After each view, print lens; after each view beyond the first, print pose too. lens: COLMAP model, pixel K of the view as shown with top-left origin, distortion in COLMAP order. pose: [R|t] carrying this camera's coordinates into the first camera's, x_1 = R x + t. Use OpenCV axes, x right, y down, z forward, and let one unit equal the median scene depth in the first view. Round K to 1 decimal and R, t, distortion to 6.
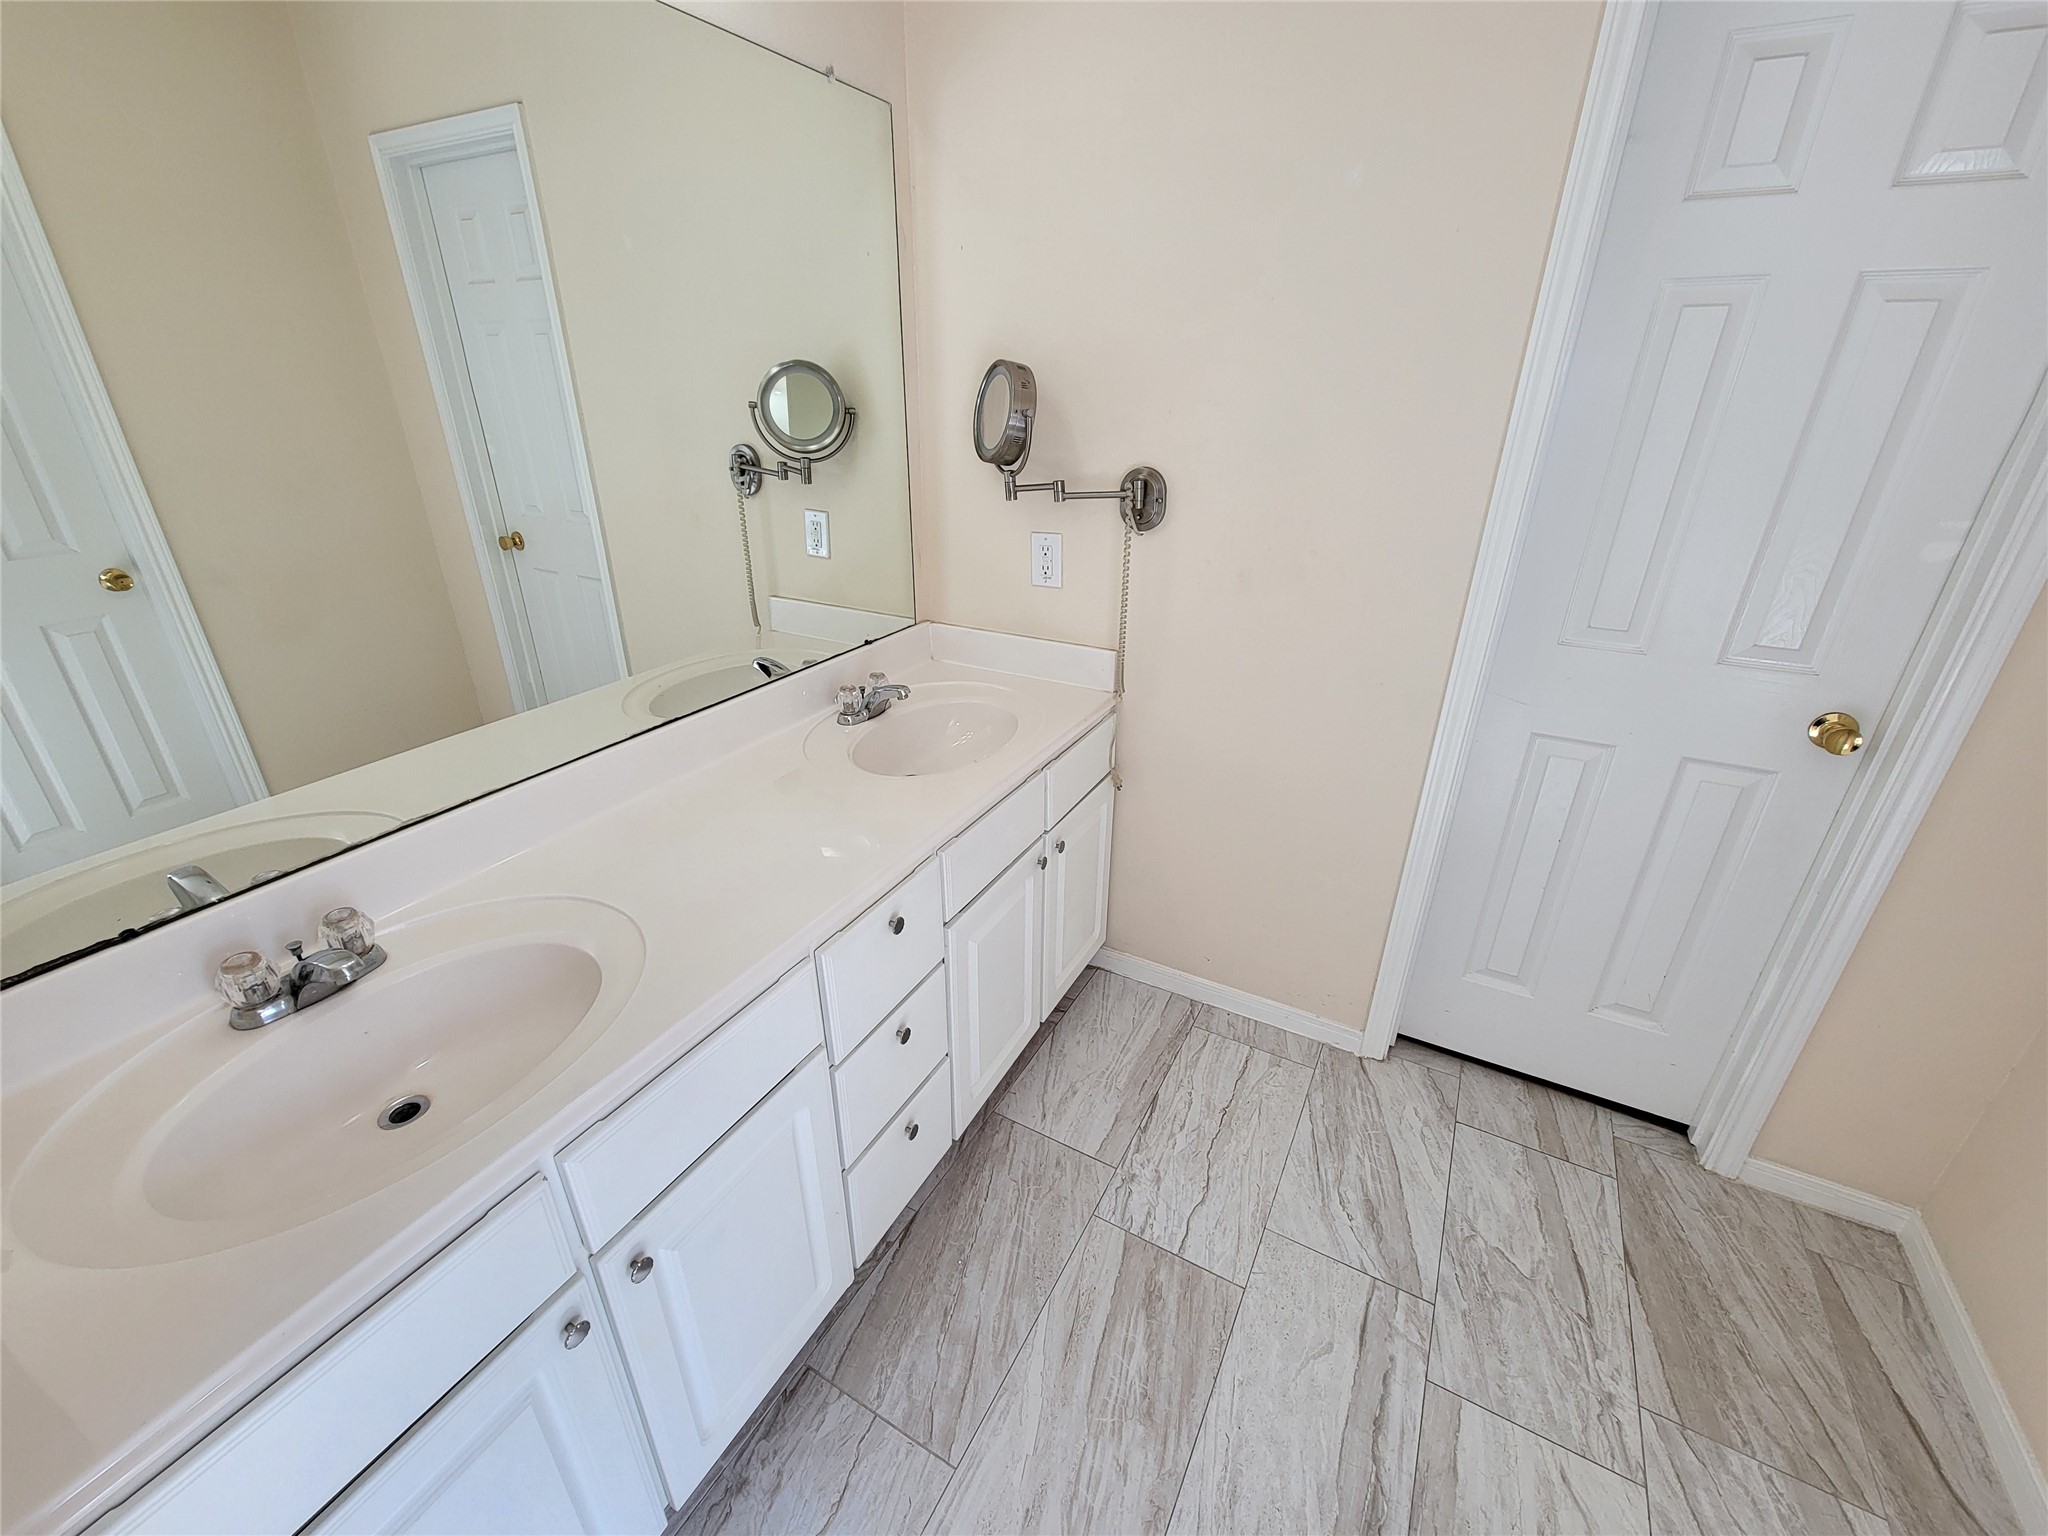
lens RADIAL K [[839.2, 0, 1027.2], [0, 839.2, 761.7], [0, 0, 1]] dist [0.000081, -0.000187]
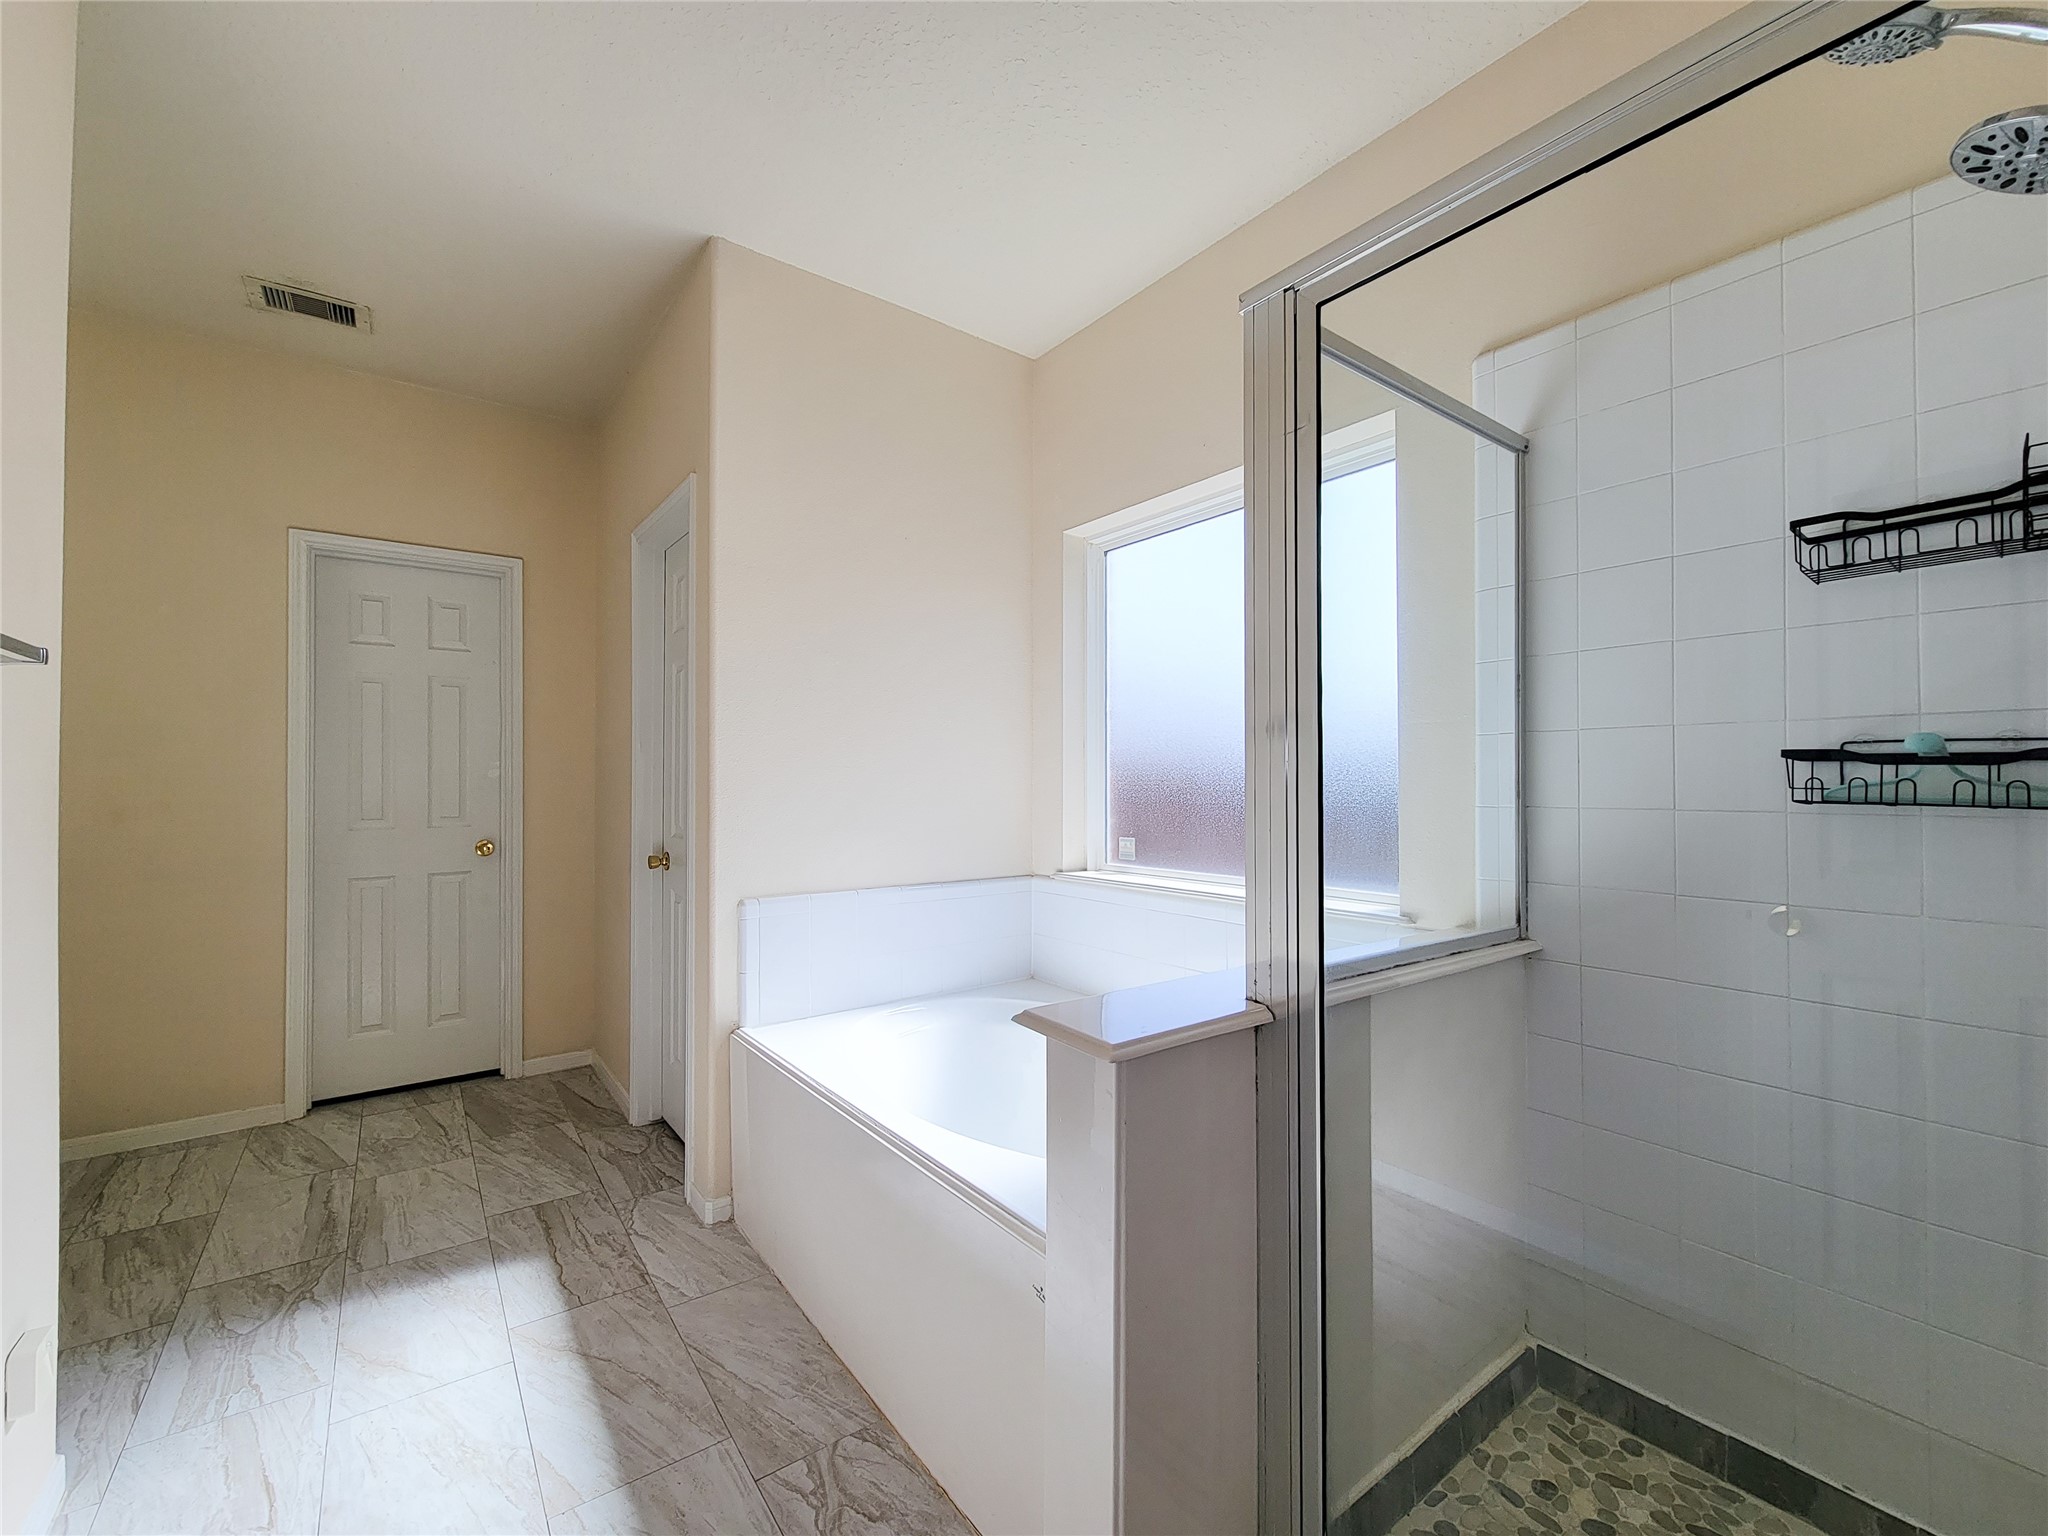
lens RADIAL K [[839.2, 0, 1021.8], [0, 839.2, 768.8], [0, 0, 1]] dist [0.000081, -0.000187]
pose [[0.413444, -0.006023, 0.910510, -0.529923], [0.390596, 0.904469, -0.171379, 0.707461], [-0.822496, 0.426497, 0.376300, -1.151715]]
